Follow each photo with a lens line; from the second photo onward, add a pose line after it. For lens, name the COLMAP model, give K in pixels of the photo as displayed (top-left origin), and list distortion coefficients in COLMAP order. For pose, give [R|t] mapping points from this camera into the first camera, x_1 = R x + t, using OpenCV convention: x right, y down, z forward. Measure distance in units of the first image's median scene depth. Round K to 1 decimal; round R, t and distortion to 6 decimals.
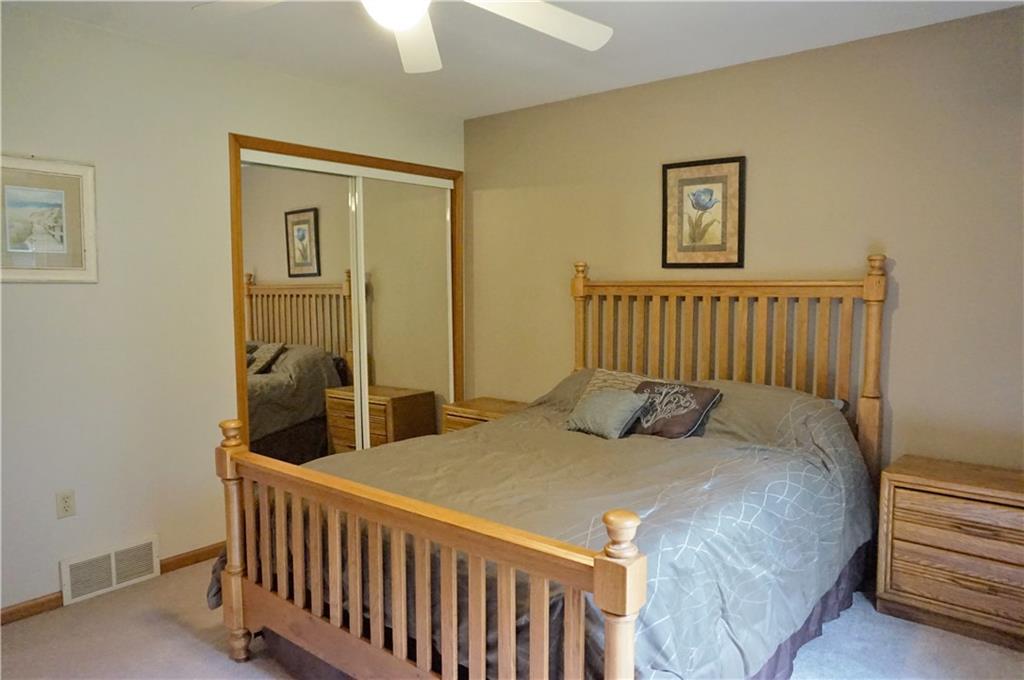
lens RADIAL K [[711.5, 0, 512.0], [0, 711.5, 340.0], [0, 0, 1]] dist [-0.006187, -0.002189]
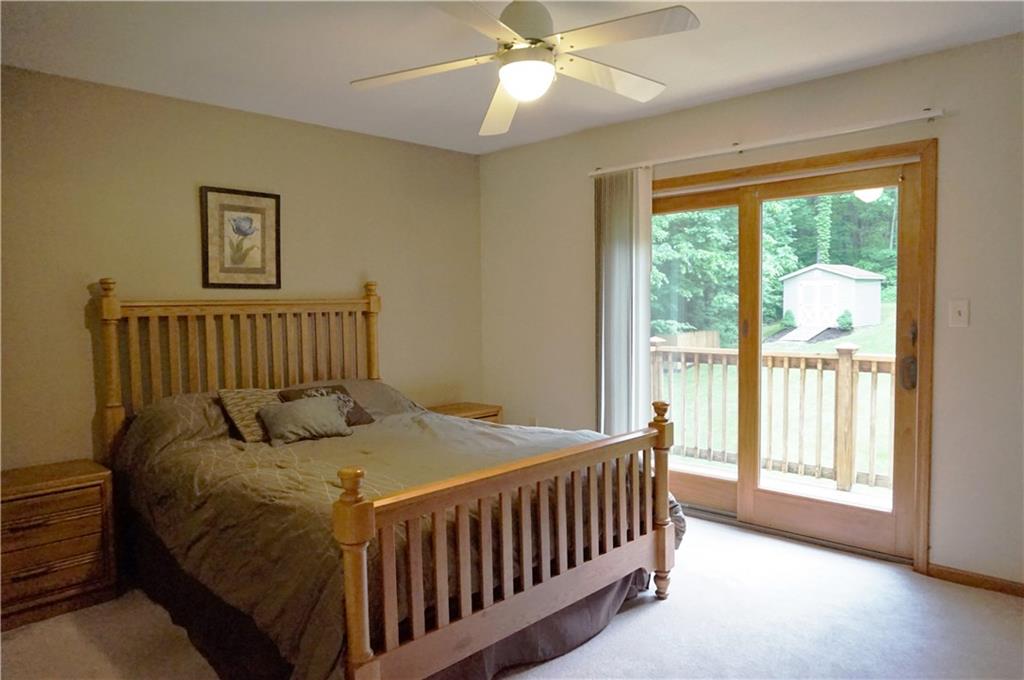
lens RADIAL K [[711.5, 0, 512.0], [0, 711.5, 340.0], [0, 0, 1]] dist [-0.006187, -0.002189]
pose [[0.071795, -0.056133, 0.995839, -0.802160], [0.098459, 0.993938, 0.048927, -0.035287], [-0.992548, 0.094536, 0.076887, 0.517370]]
